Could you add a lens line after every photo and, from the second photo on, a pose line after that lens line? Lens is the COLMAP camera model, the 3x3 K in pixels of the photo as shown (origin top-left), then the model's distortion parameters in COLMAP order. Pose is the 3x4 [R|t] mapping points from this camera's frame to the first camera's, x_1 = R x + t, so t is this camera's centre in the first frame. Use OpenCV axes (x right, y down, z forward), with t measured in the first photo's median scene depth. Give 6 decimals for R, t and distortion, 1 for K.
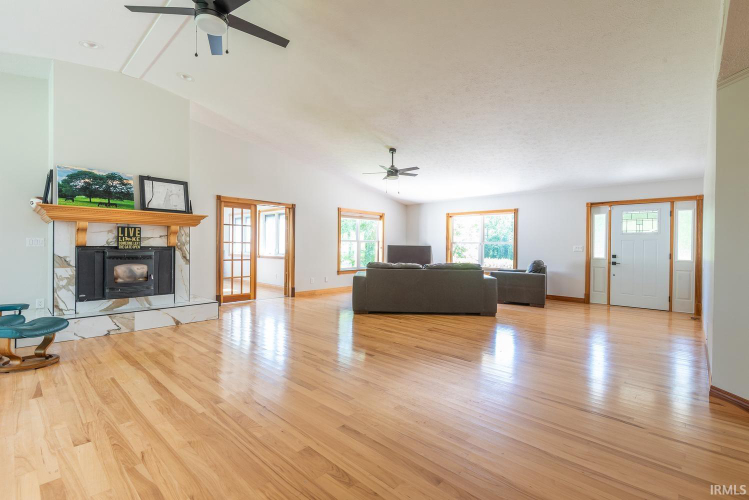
lens RADIAL K [[341.7, 0, 377.6], [0, 341.7, 249.3], [0, 0, 1]] dist [0.025417, -0.011103]
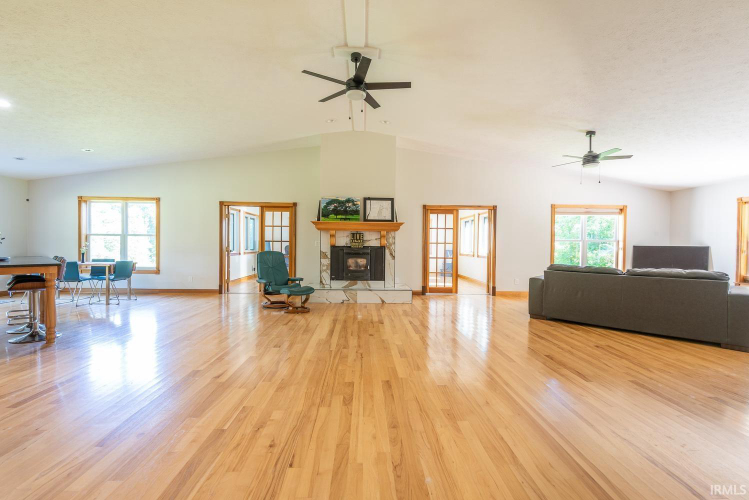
lens RADIAL K [[341.7, 0, 370.1], [0, 341.7, 251.1], [0, 0, 1]] dist [0.025417, -0.011103]
pose [[0.693609, 0.010167, -0.720280, 0.462909], [-0.009256, 0.999944, 0.005202, 0.006024], [0.720292, 0.003058, 0.693664, 0.022325]]
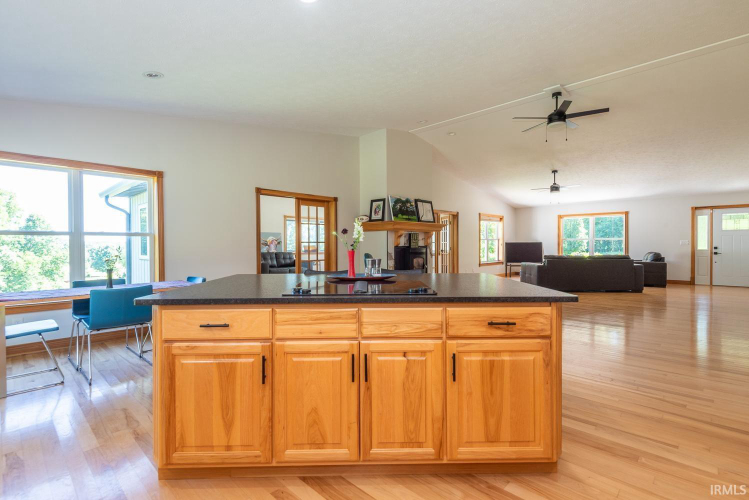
lens RADIAL K [[341.7, 0, 374.8], [0, 341.7, 244.7], [0, 0, 1]] dist [0.025417, -0.011103]
pose [[0.999557, -0.015167, -0.025591, -1.032915], [0.015154, 0.999885, -0.000691, -0.018321], [0.025599, 0.000303, 0.999672, -0.624978]]
